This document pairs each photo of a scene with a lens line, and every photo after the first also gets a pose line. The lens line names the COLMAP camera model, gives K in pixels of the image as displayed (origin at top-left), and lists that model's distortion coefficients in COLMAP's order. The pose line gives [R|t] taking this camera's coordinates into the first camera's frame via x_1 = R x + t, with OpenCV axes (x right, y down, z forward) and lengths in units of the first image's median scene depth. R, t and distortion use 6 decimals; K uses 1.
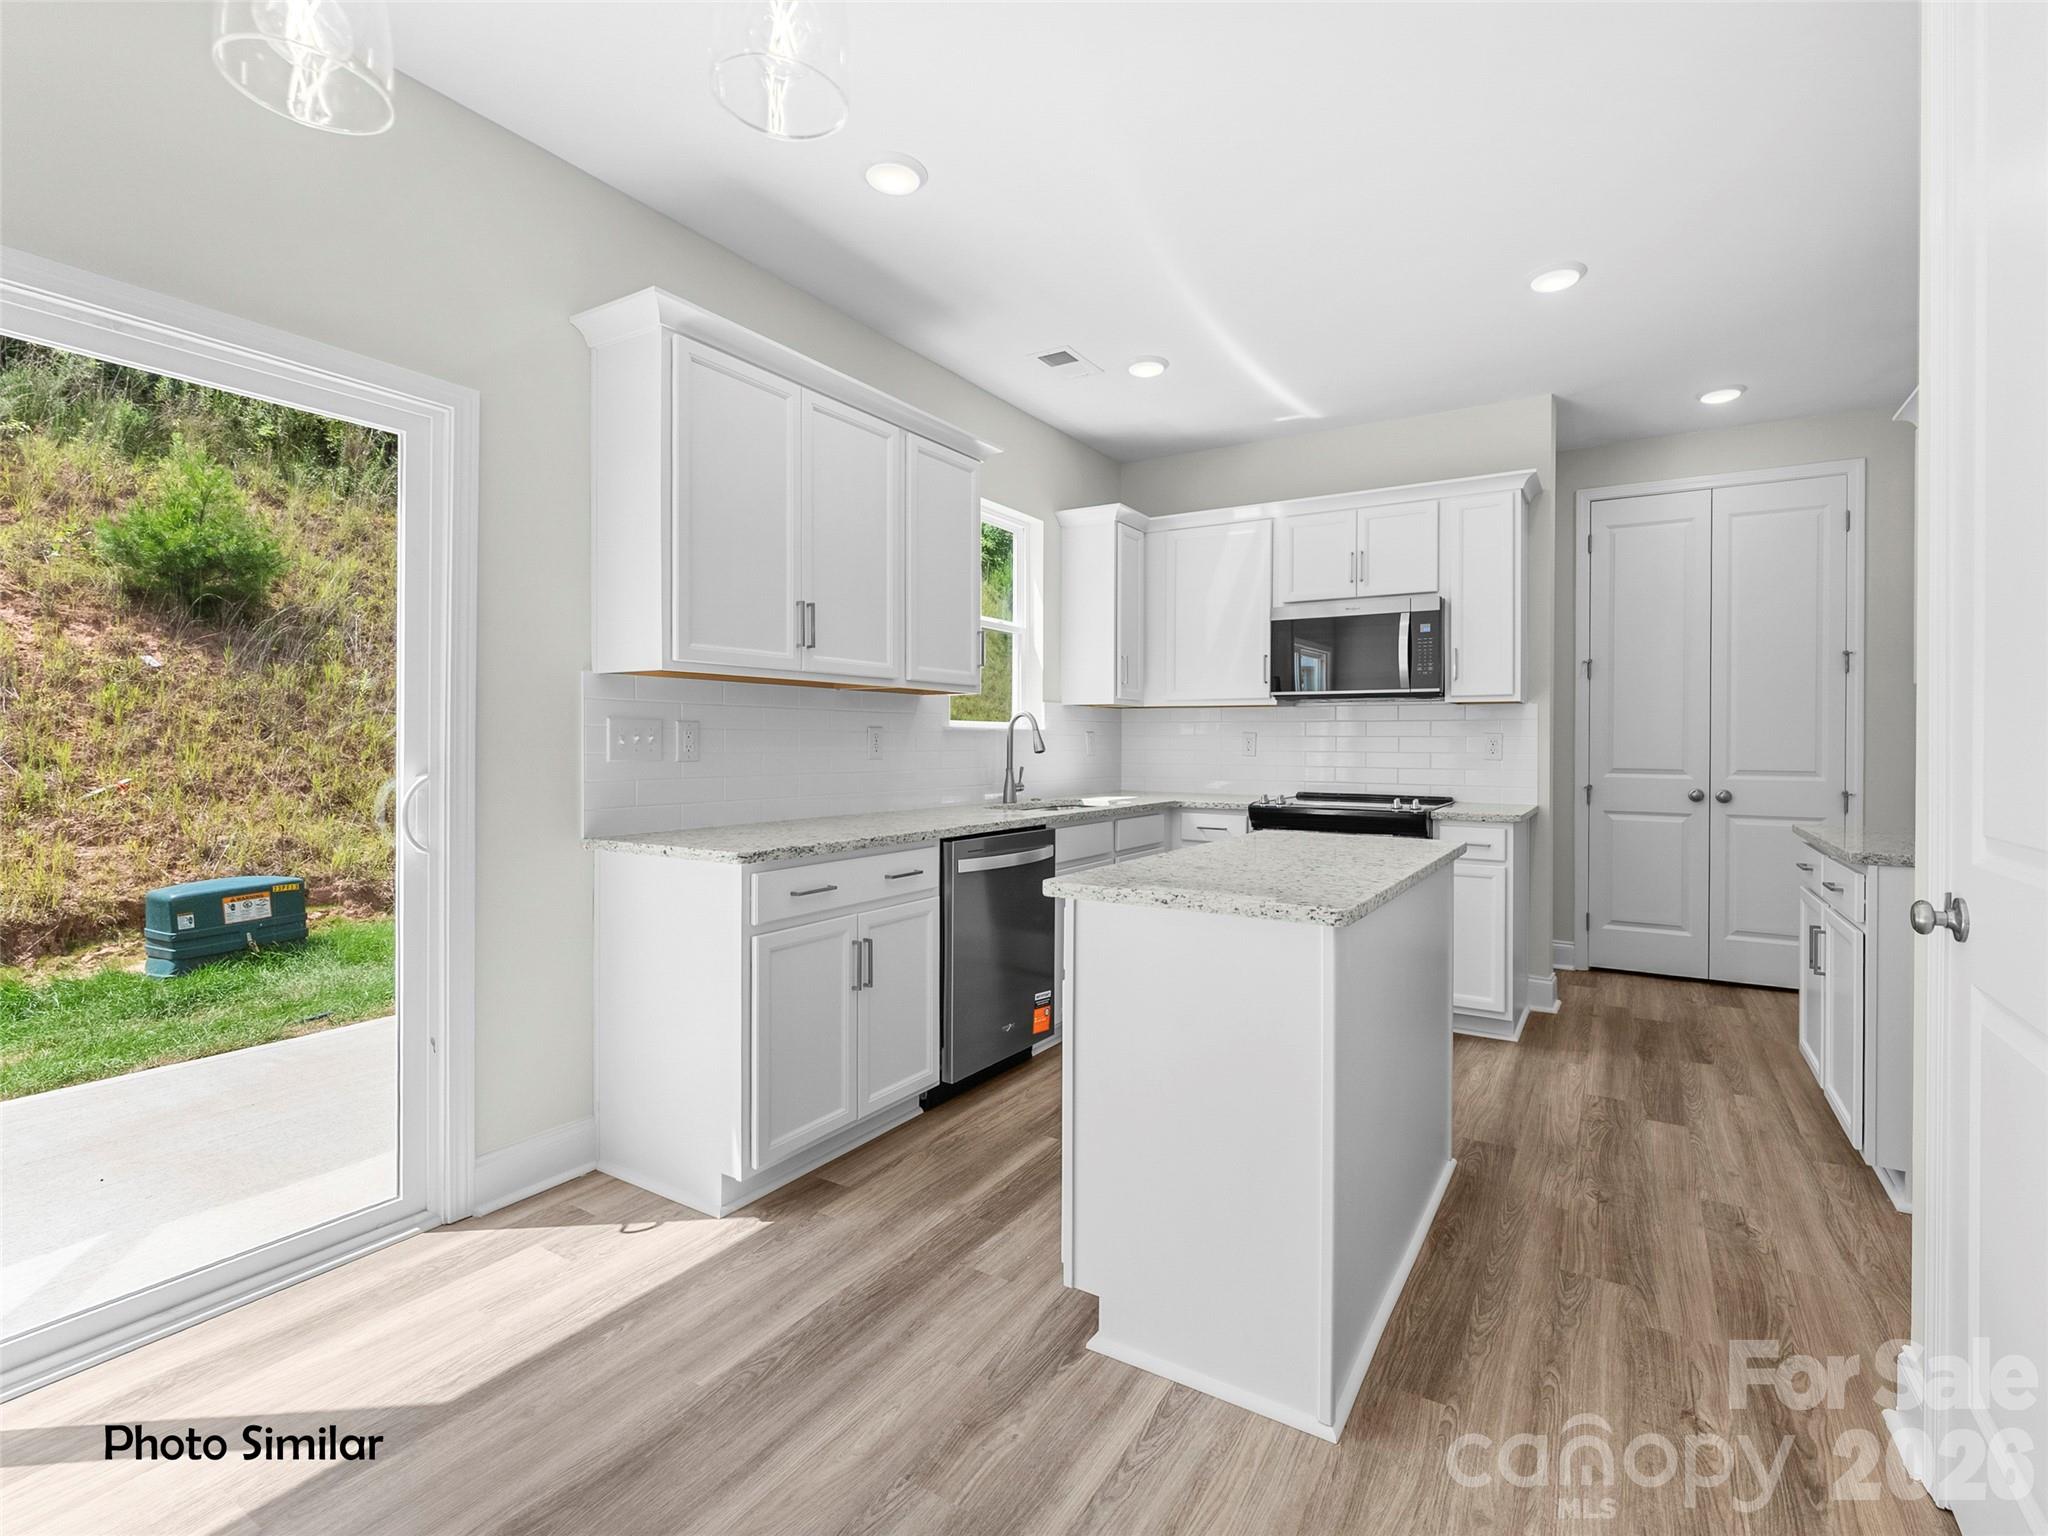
lens RADIAL K [[928.1, 0, 1064.7], [0, 928.1, 744.2], [0, 0, 1]] dist [-0.001971, -0.000353]
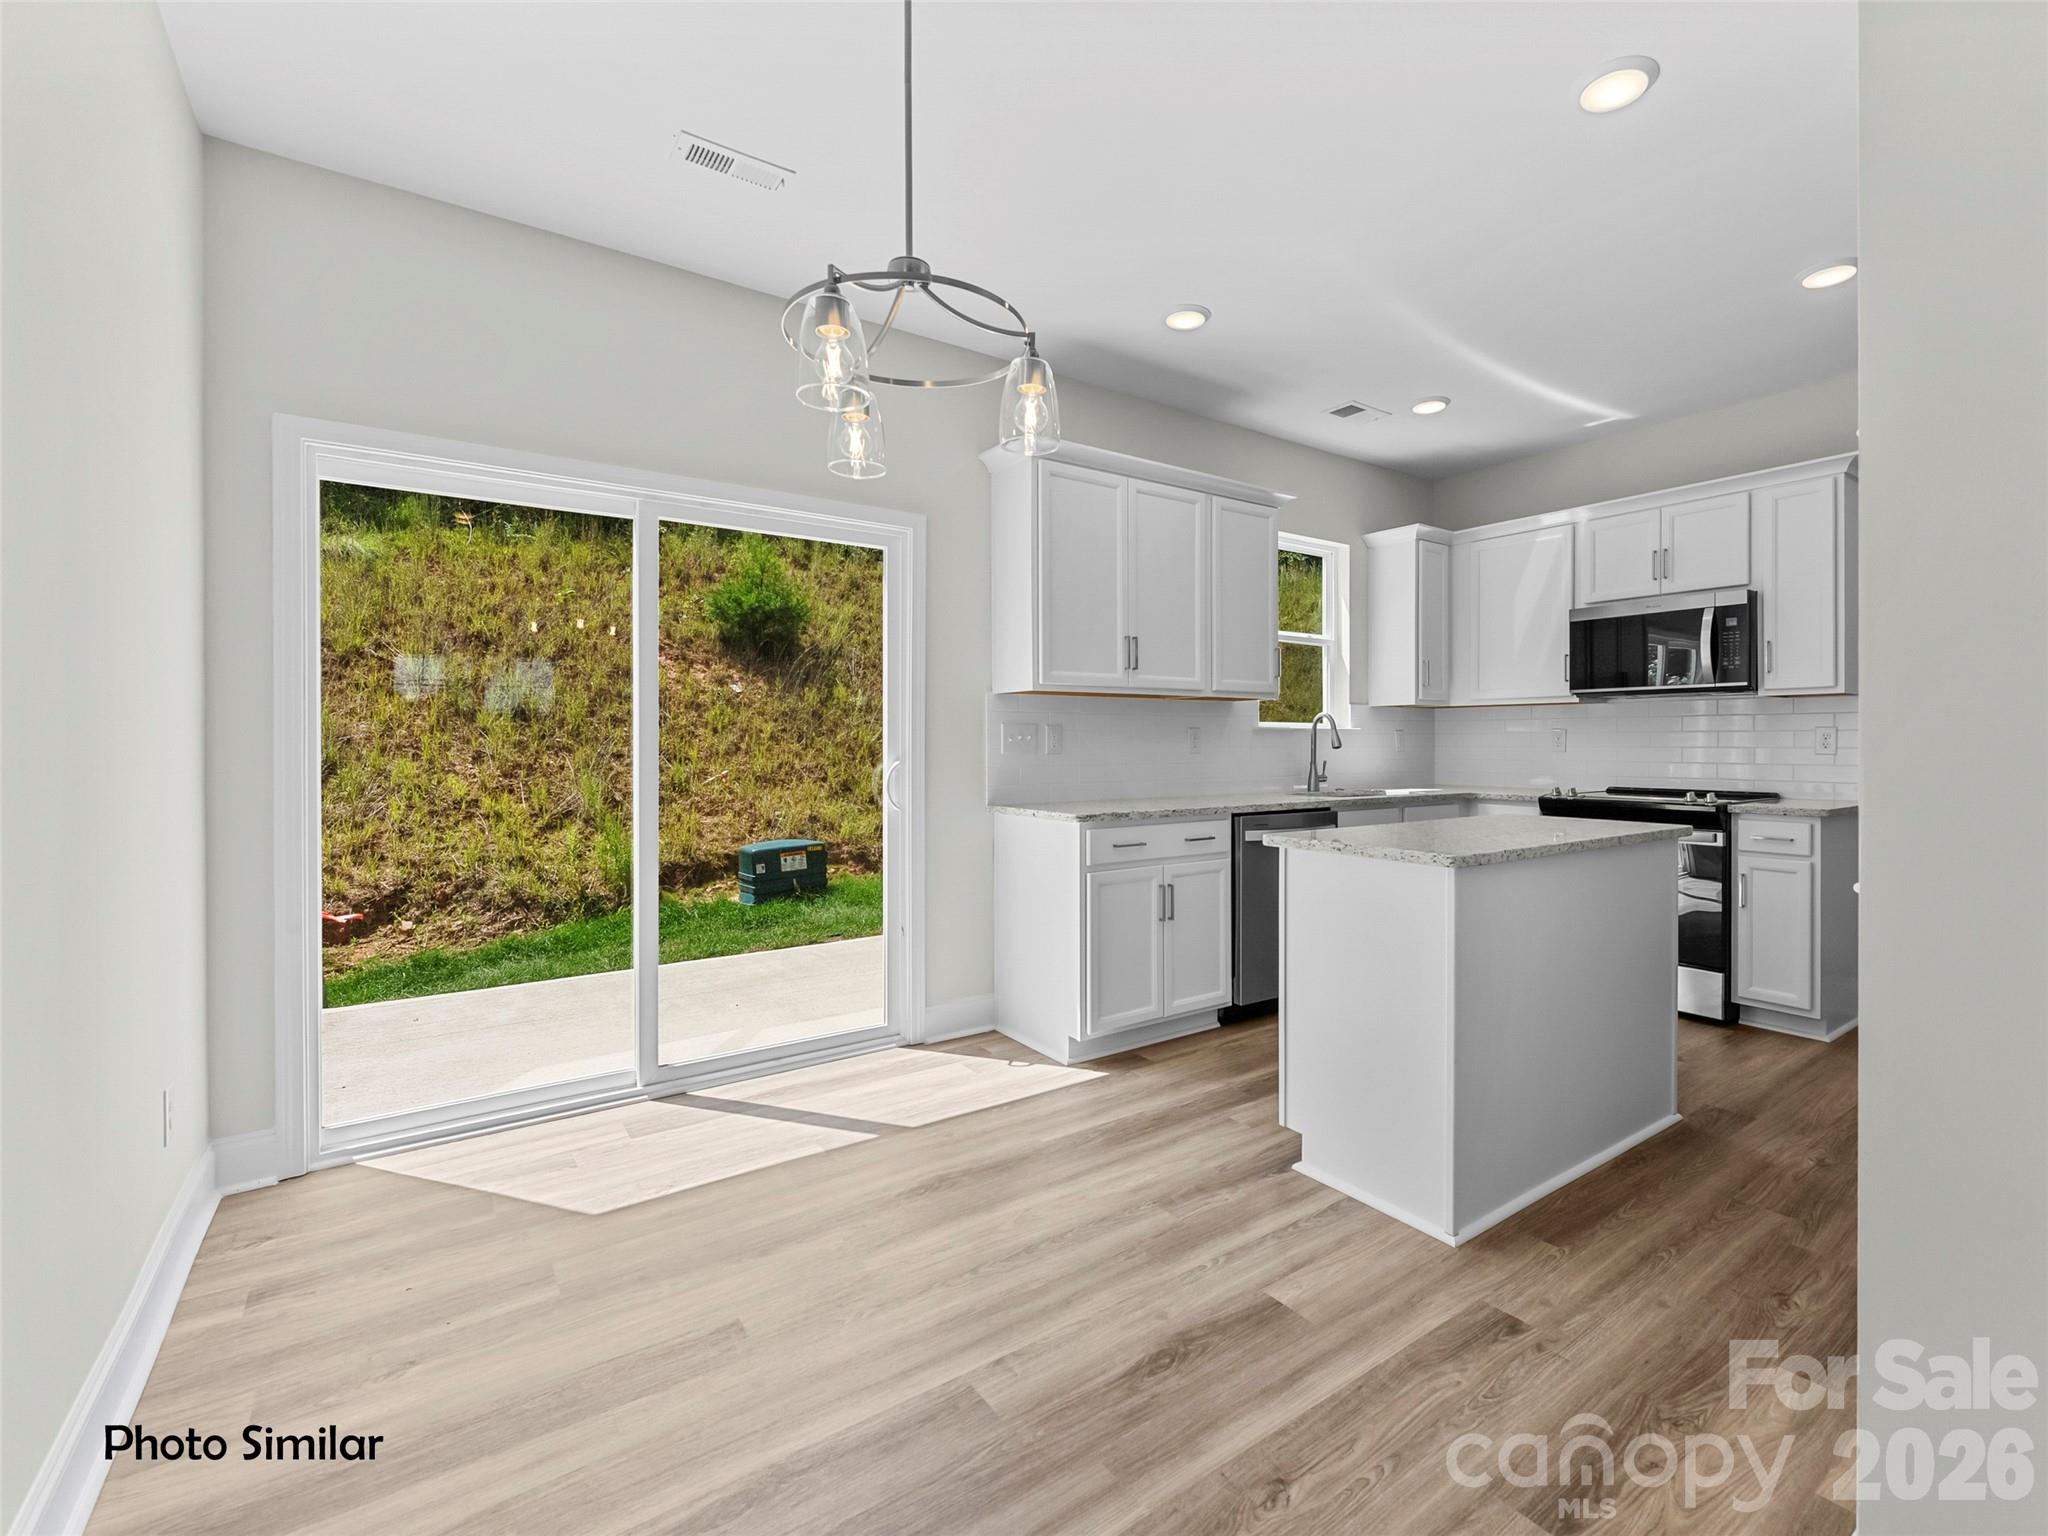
lens RADIAL K [[928.1, 0, 1022.0], [0, 928.1, 751.8], [0, 0, 1]] dist [-0.001971, -0.000353]
pose [[0.891640, -0.000654, -0.452745, 0.166598], [0.002774, 0.999988, 0.004019, 0.008398], [0.452737, -0.004840, 0.891631, -0.244388]]
